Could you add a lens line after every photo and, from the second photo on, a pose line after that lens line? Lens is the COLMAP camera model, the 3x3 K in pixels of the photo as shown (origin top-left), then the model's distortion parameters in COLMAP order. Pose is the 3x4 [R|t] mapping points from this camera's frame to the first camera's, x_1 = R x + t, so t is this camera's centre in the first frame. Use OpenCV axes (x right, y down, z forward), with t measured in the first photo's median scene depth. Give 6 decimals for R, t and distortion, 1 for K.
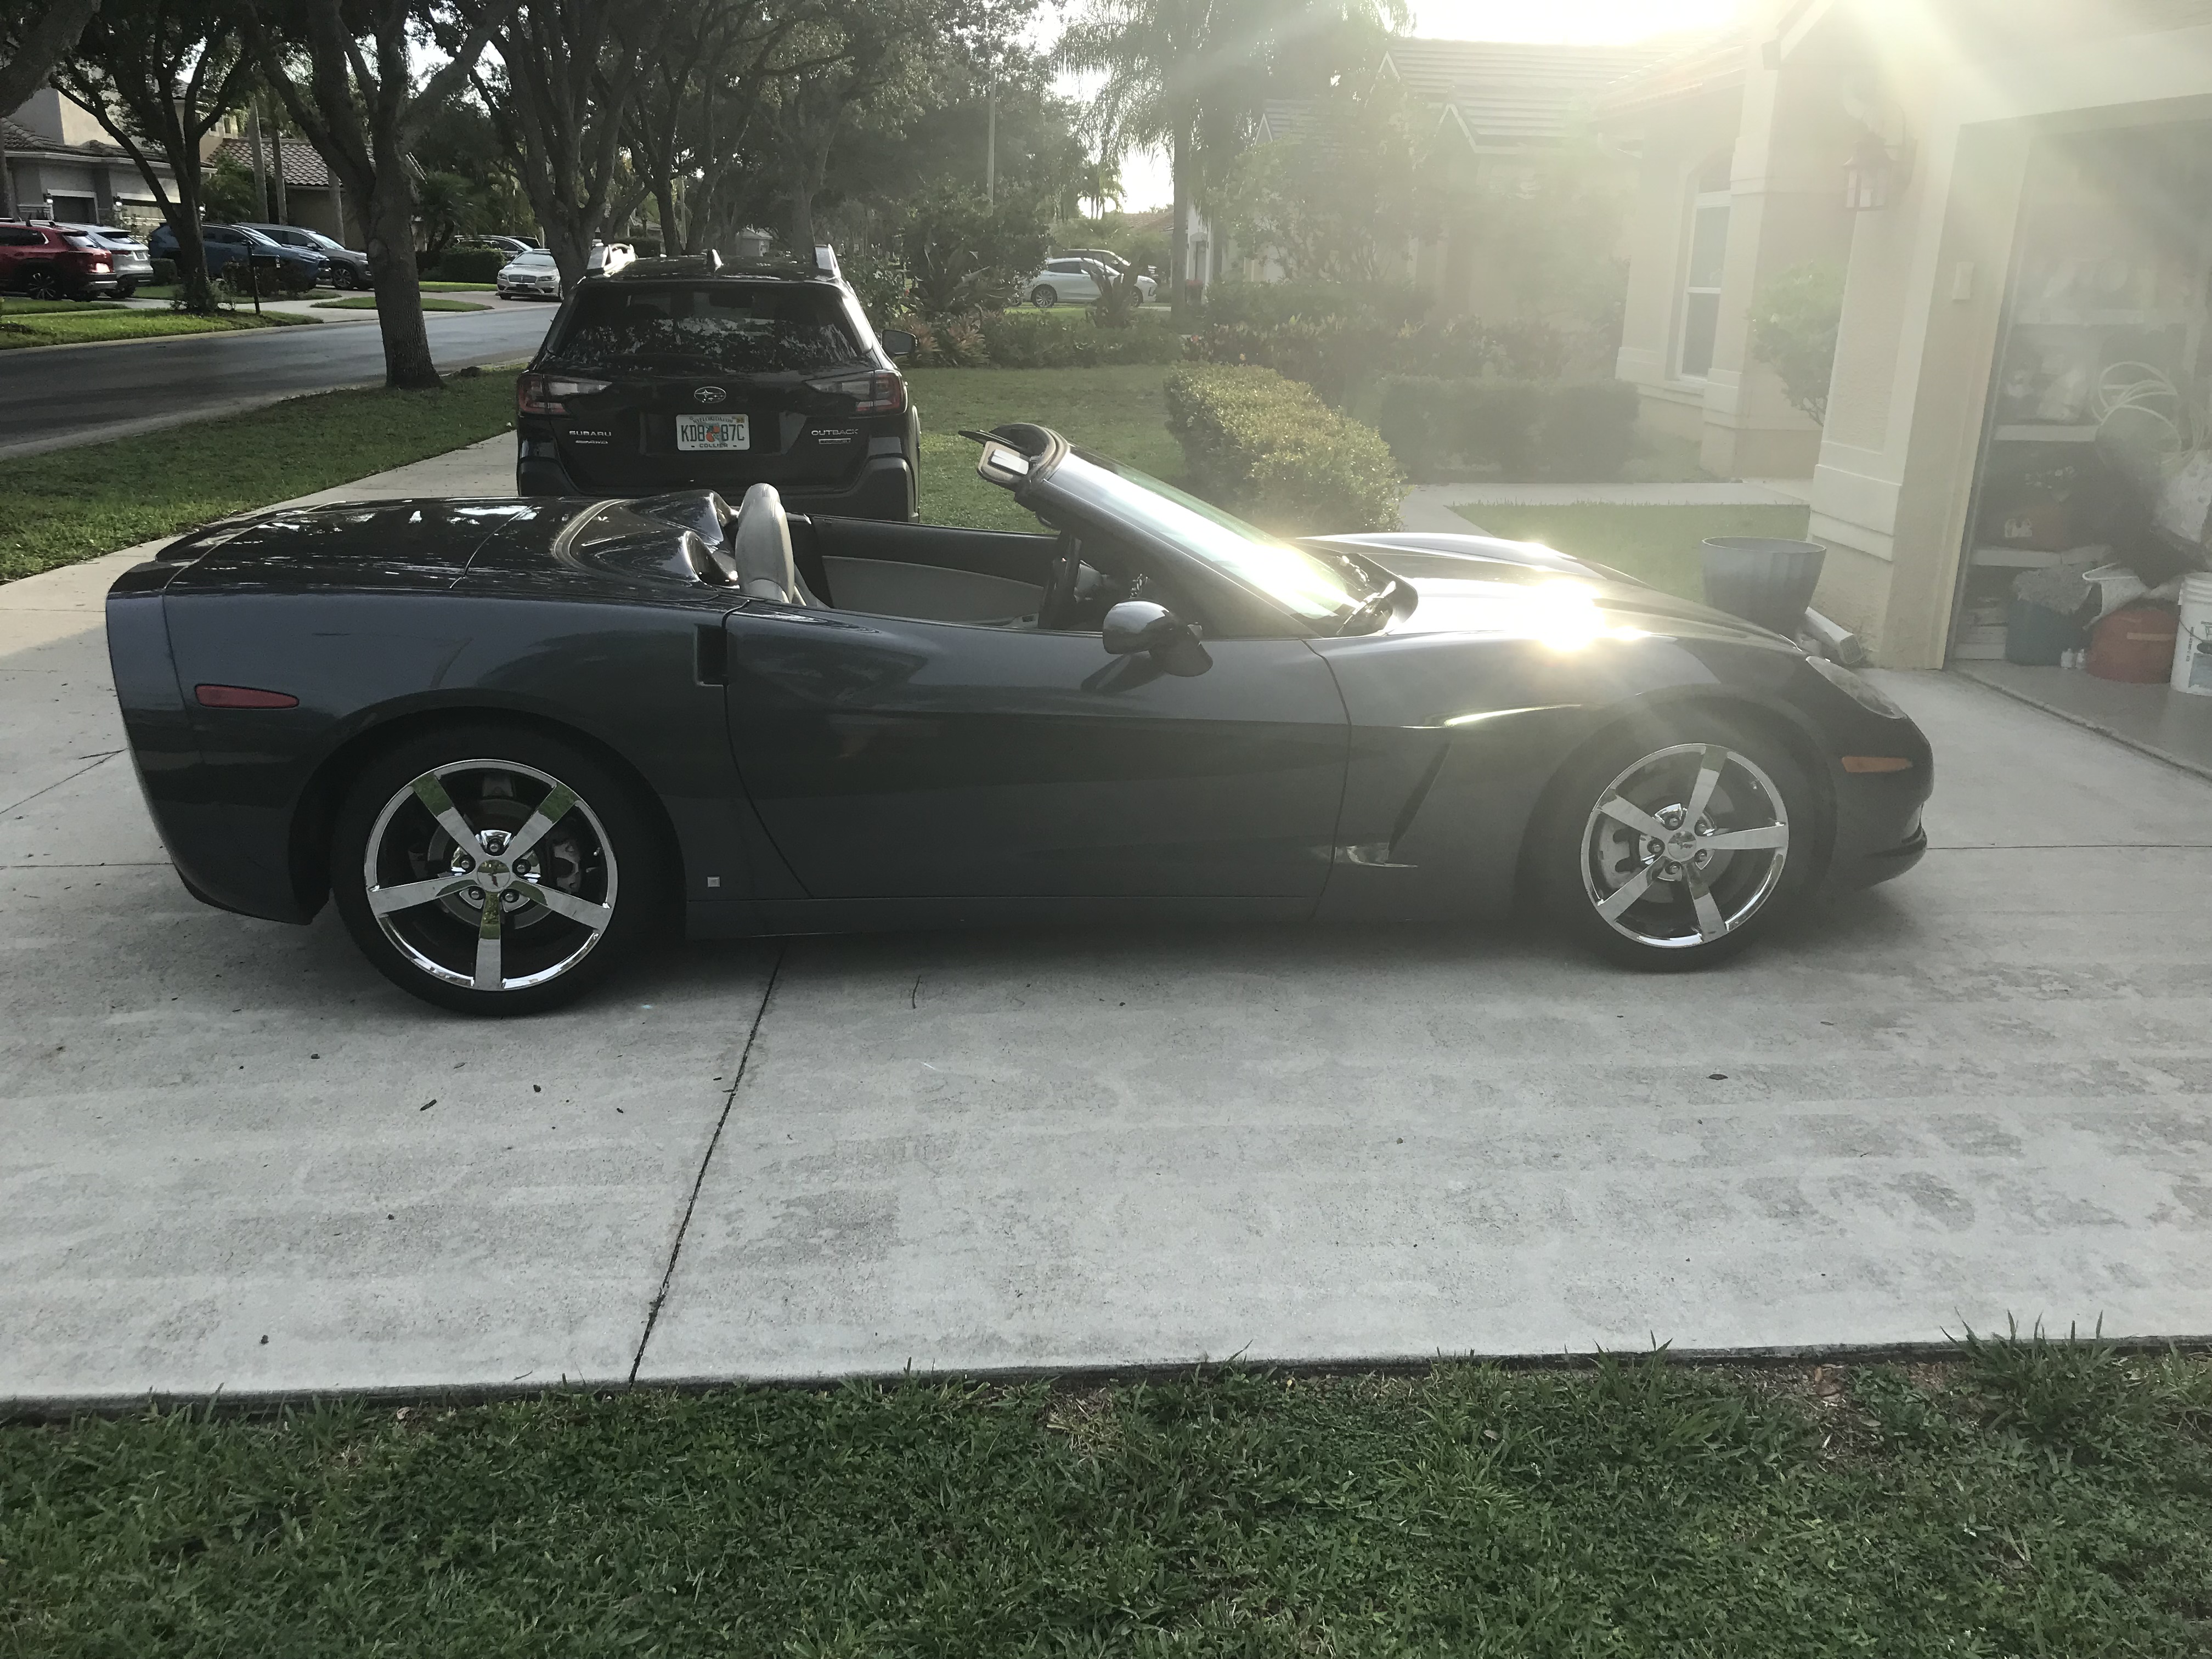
lens RADIAL K [[1785.5, 0, 1106.0], [0, 1785.5, 829.5], [0, 0, 1]] dist [0.007447, 0.008307]
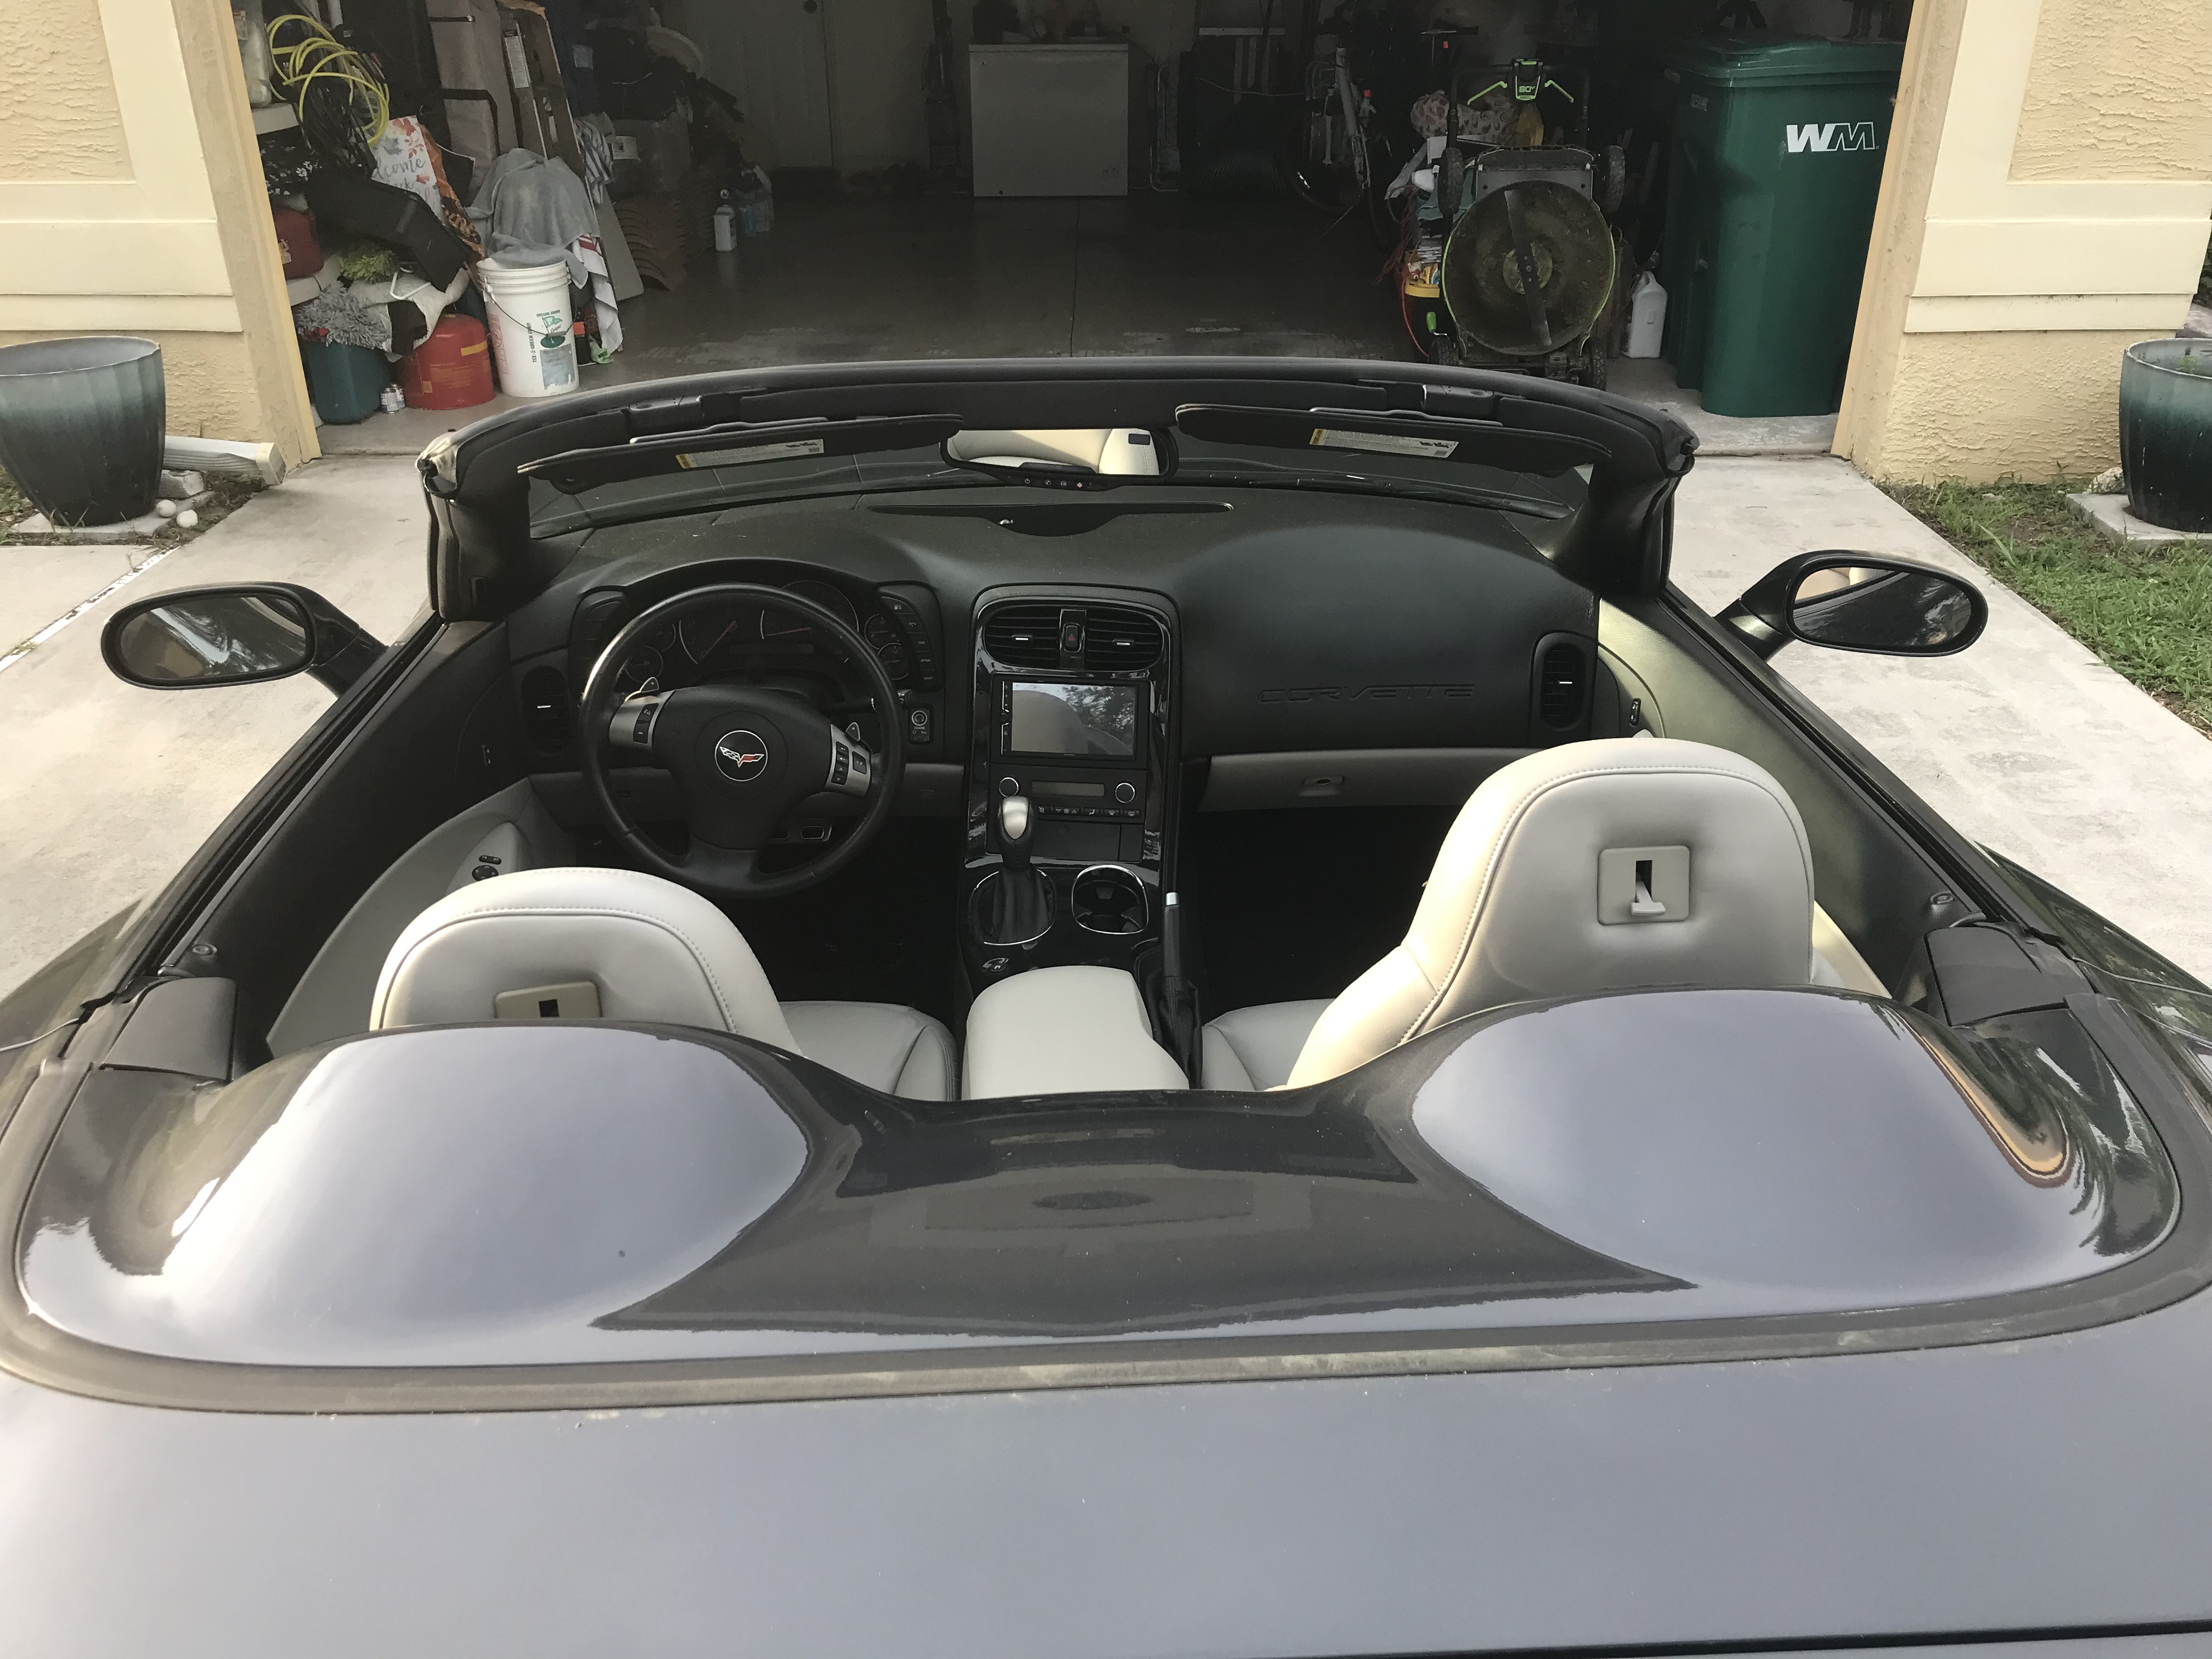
lens RADIAL K [[1757.3, 0, 1106.0], [0, 1757.3, 829.5], [0, 0, 1]] dist [0.000469, -0.008281]
pose [[0.052630, -0.473429, 0.879258, -0.264750], [0.299450, 0.847442, 0.438373, -0.195486], [-0.952659, 0.240223, 0.186369, 0.621560]]
